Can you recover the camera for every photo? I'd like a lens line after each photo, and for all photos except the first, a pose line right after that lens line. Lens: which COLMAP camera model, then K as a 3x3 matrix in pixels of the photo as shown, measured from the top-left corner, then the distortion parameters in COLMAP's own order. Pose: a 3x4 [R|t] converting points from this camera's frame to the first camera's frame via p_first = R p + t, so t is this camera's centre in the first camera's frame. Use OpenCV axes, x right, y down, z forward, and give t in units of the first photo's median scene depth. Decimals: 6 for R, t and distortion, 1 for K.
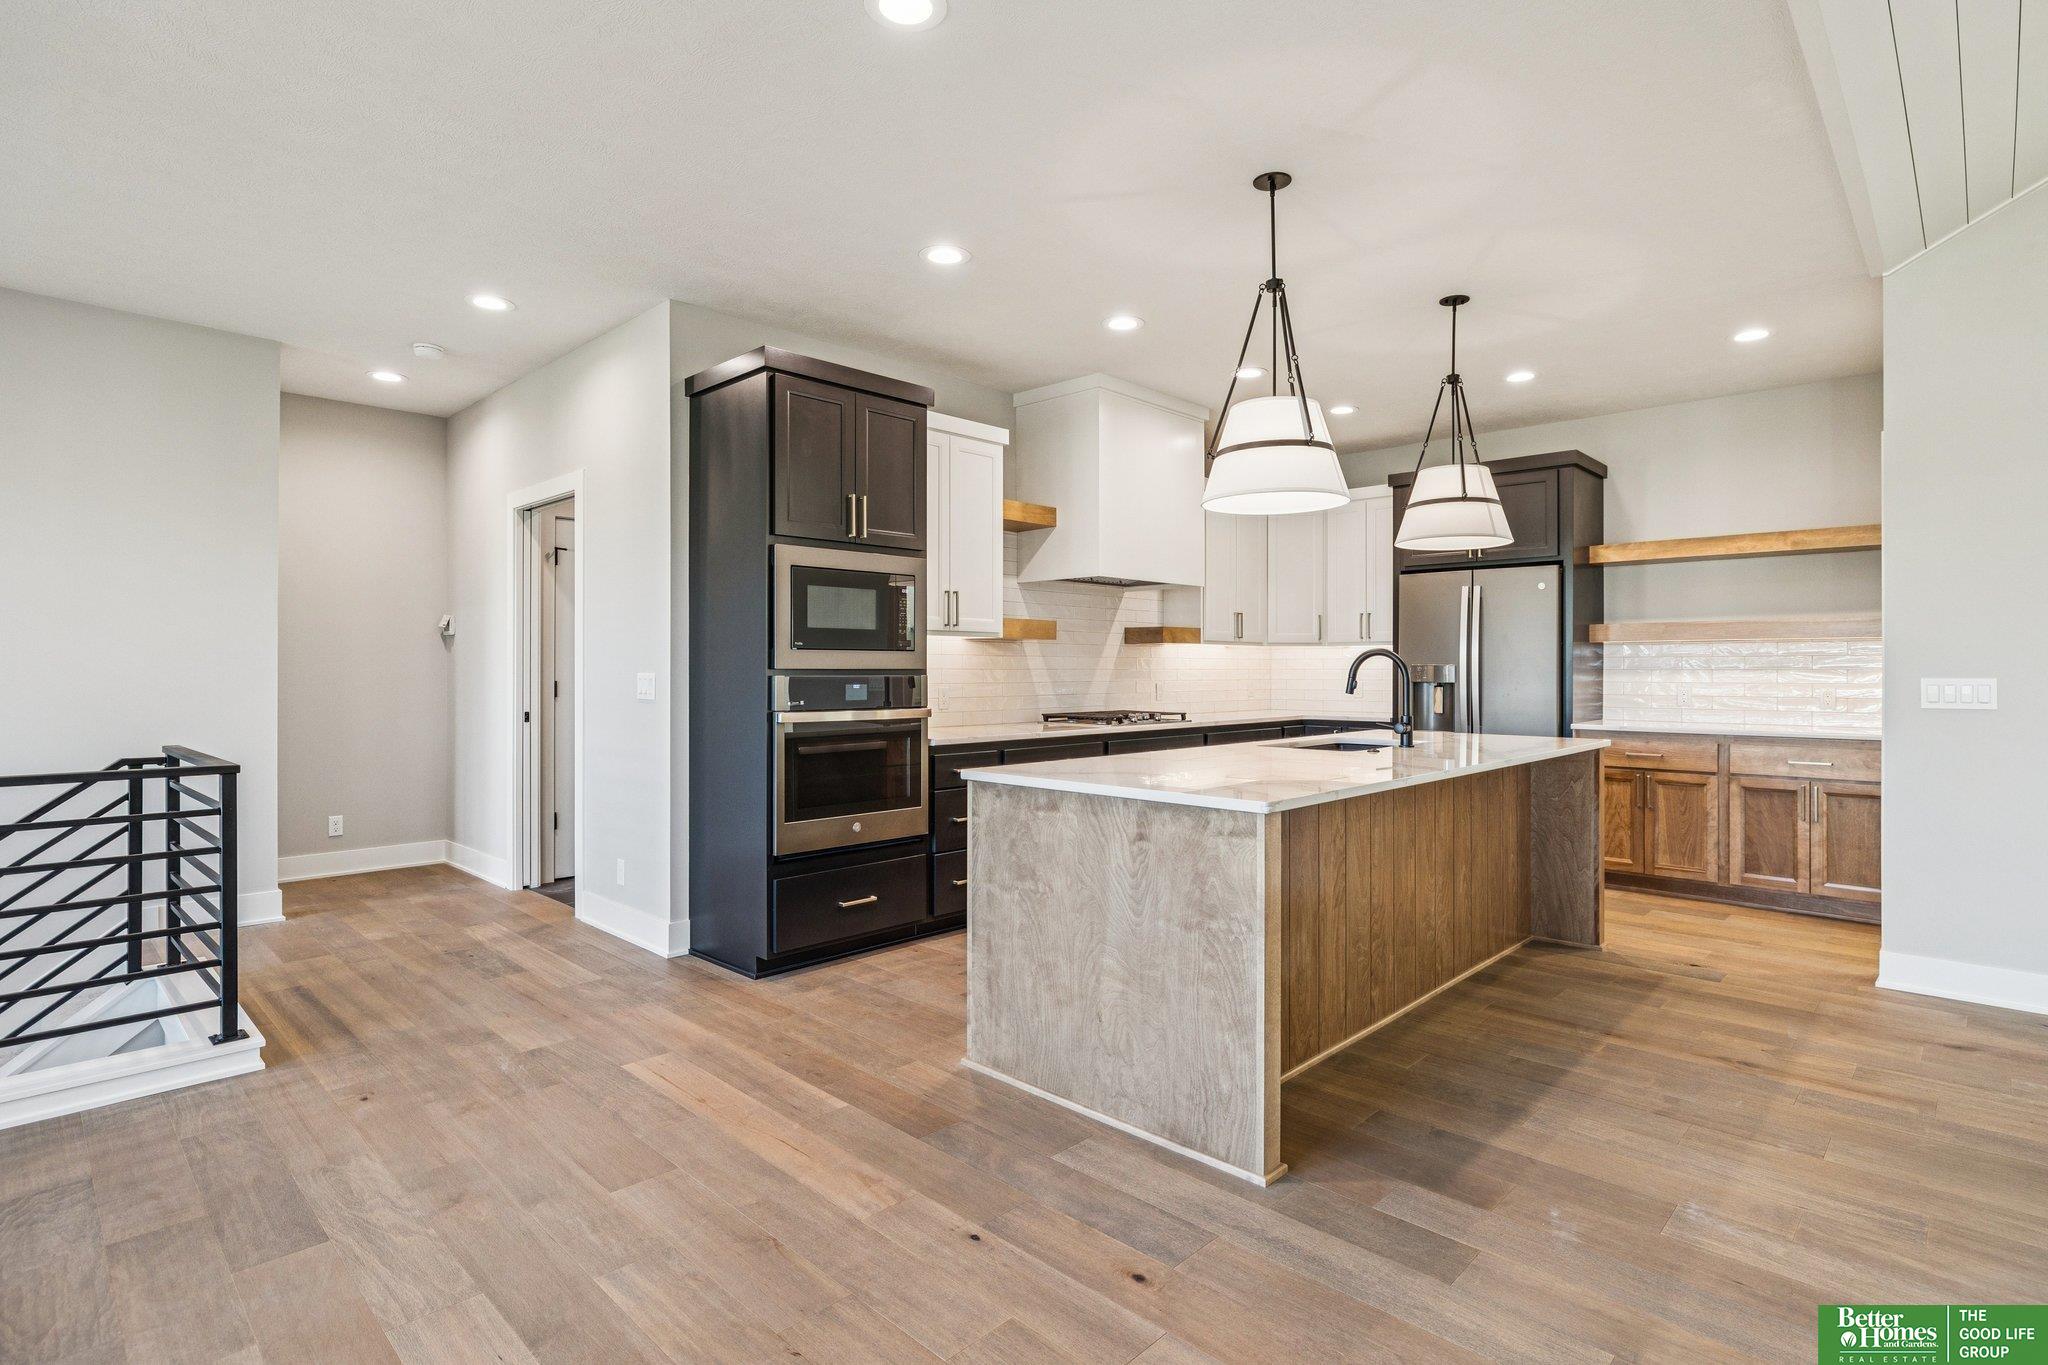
lens RADIAL K [[1055.6, 0, 1021.6], [0, 1055.6, 662.2], [0, 0, 1]] dist [0.002648, 0.002622]
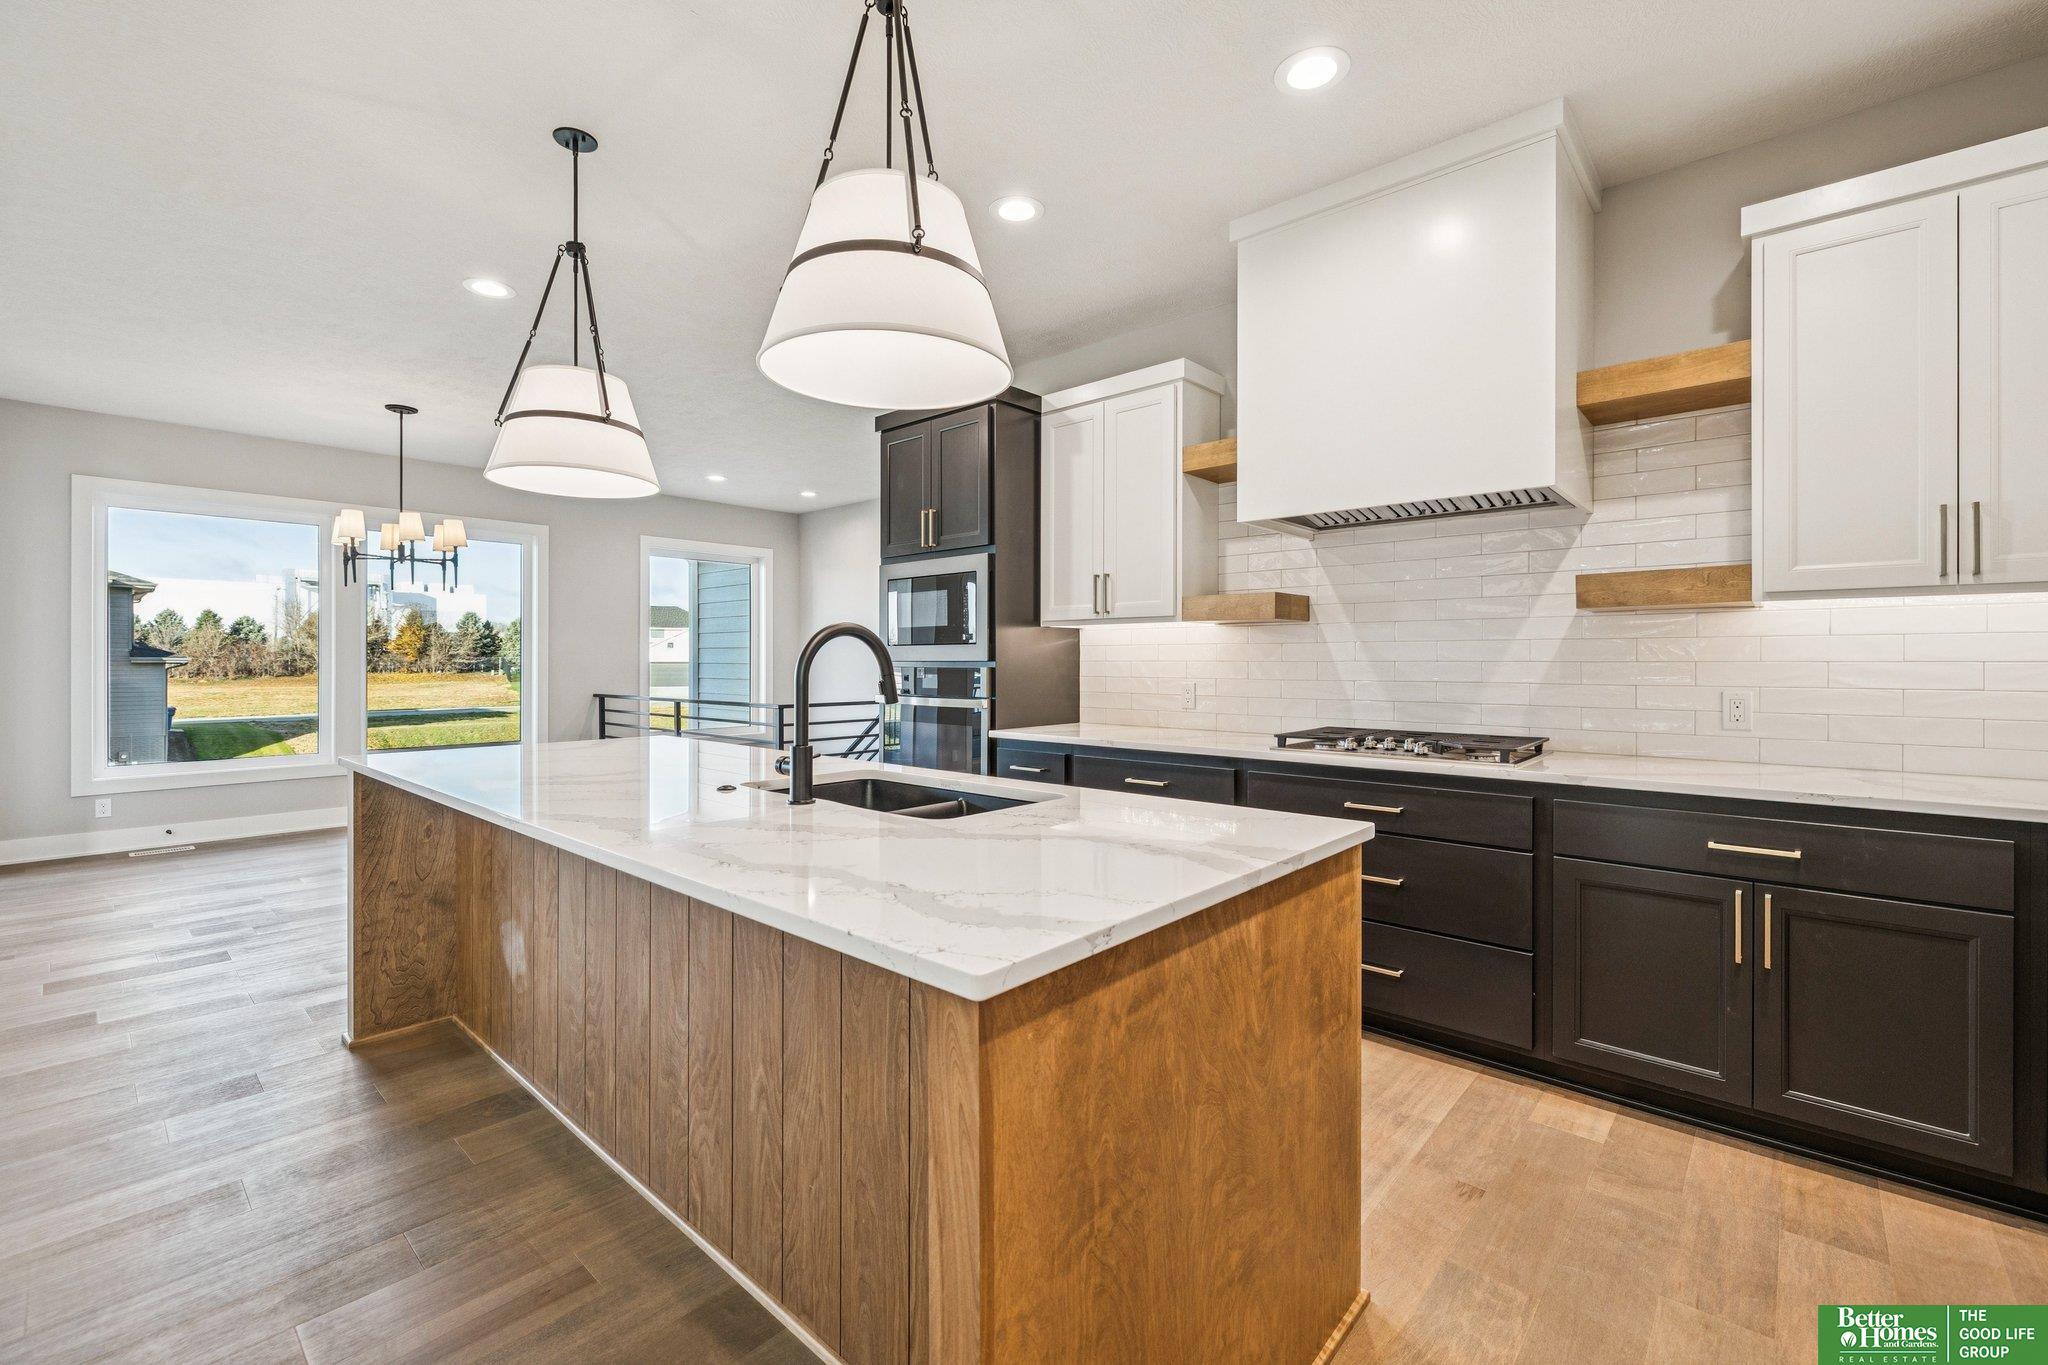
lens RADIAL K [[876.3, 0, 1014.1], [0, 876.3, 667.7], [0, 0, 1]] dist [0.003335, -0.001029]
pose [[0.013225, 0.005001, -0.999900, 1.014660], [0.008493, 0.999951, 0.005114, 0.011283], [0.999876, -0.008560, 0.013182, 1.376339]]
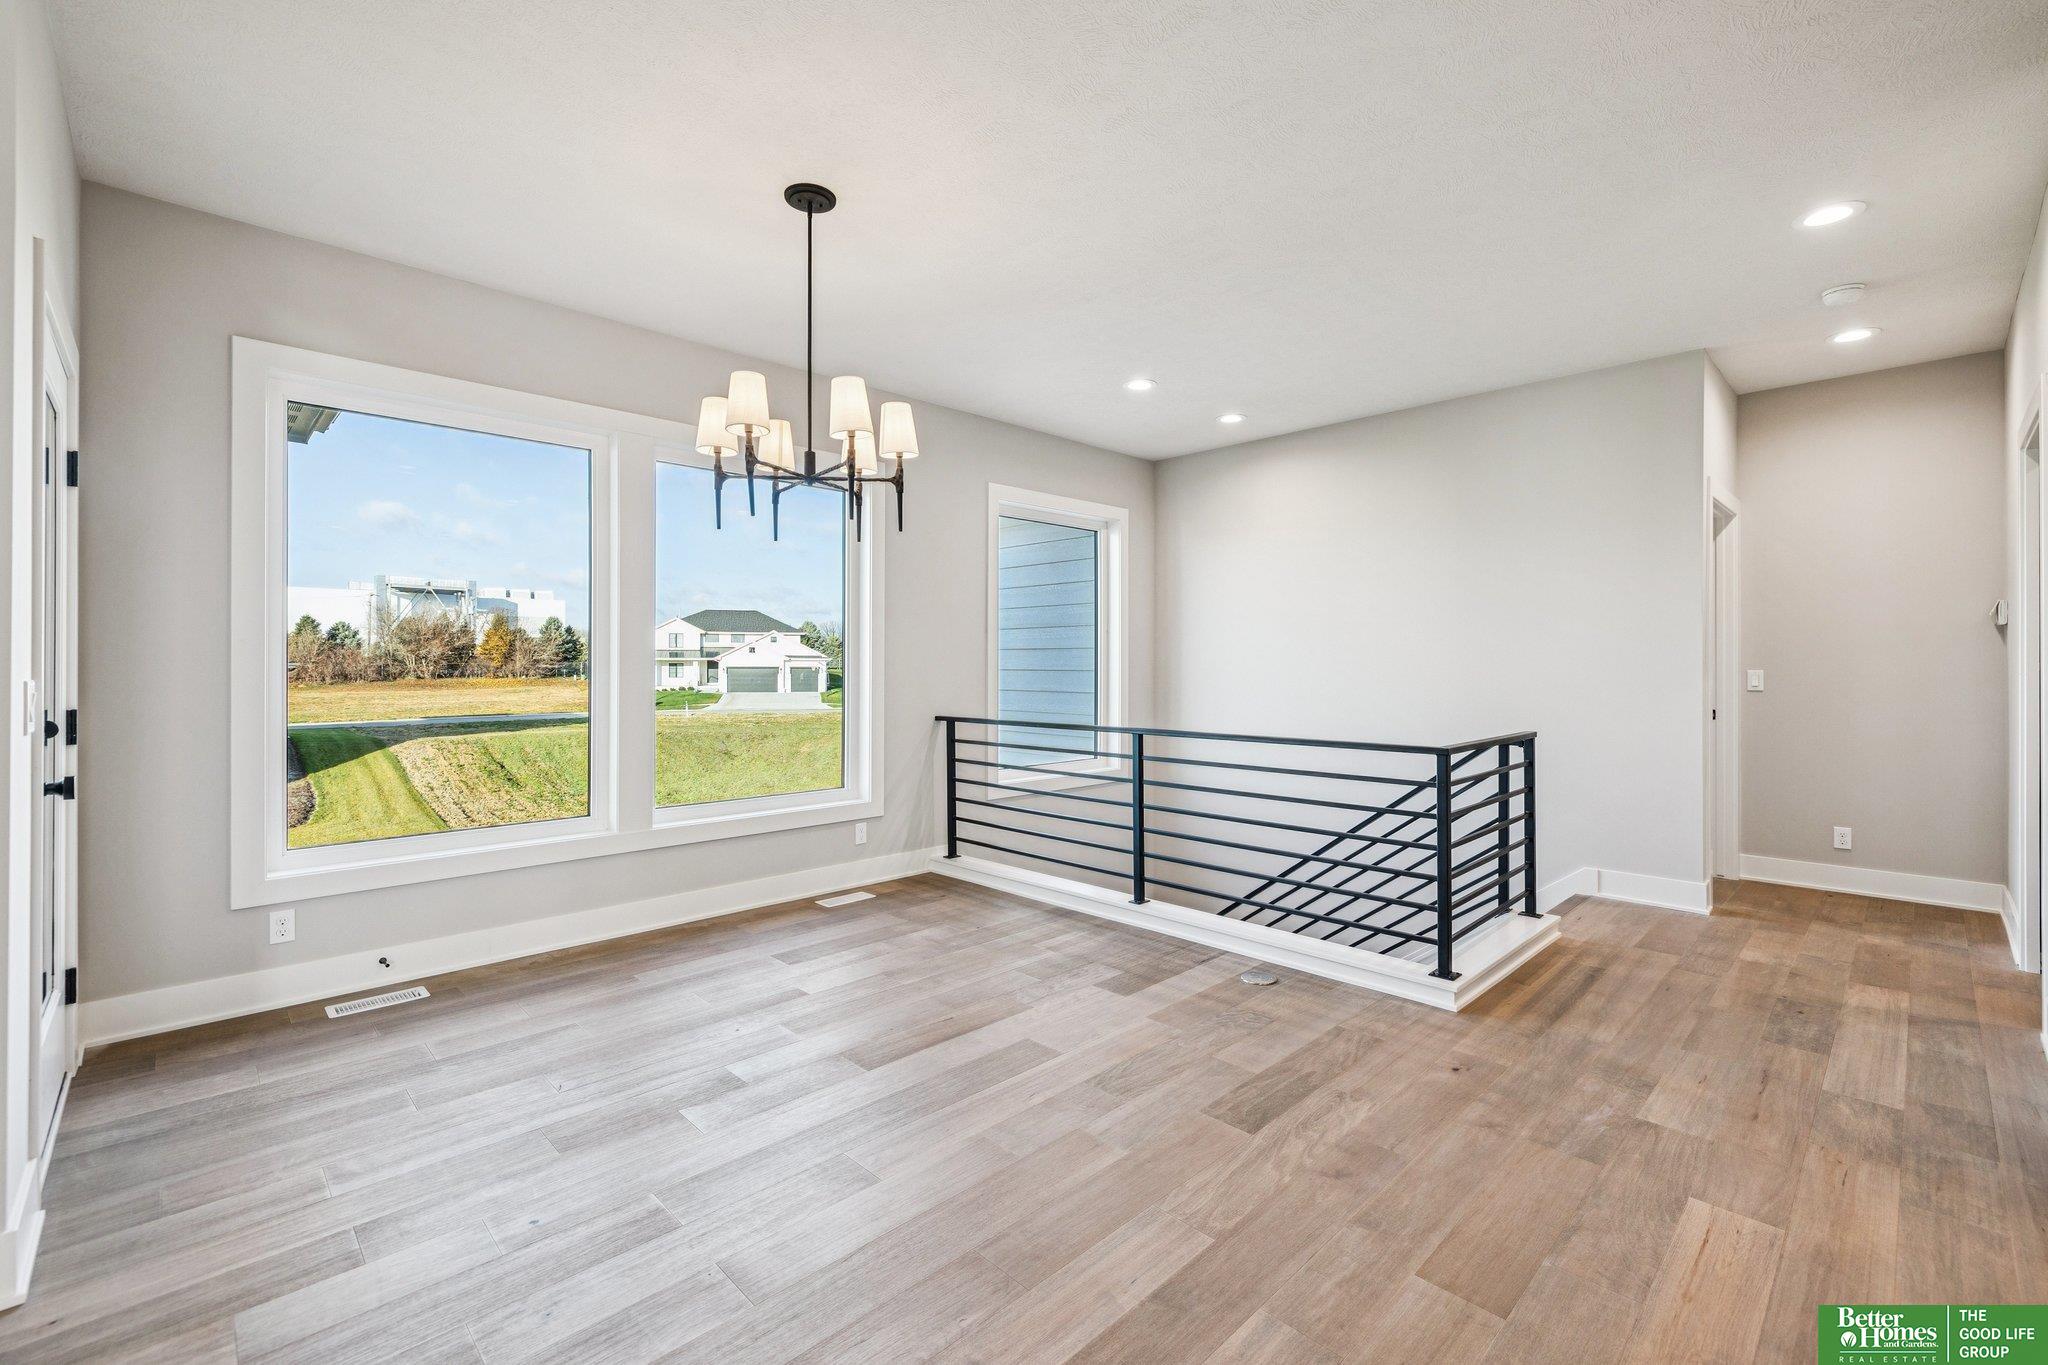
lens RADIAL K [[876.3, 0, 1017.6], [0, 876.3, 679.7], [0, 0, 1]] dist [0.003335, -0.001029]
pose [[-0.043909, 0.013333, -0.998947, 0.253463], [0.008557, 0.999879, 0.012970, -0.000246], [0.998999, -0.007978, -0.044018, 0.525430]]
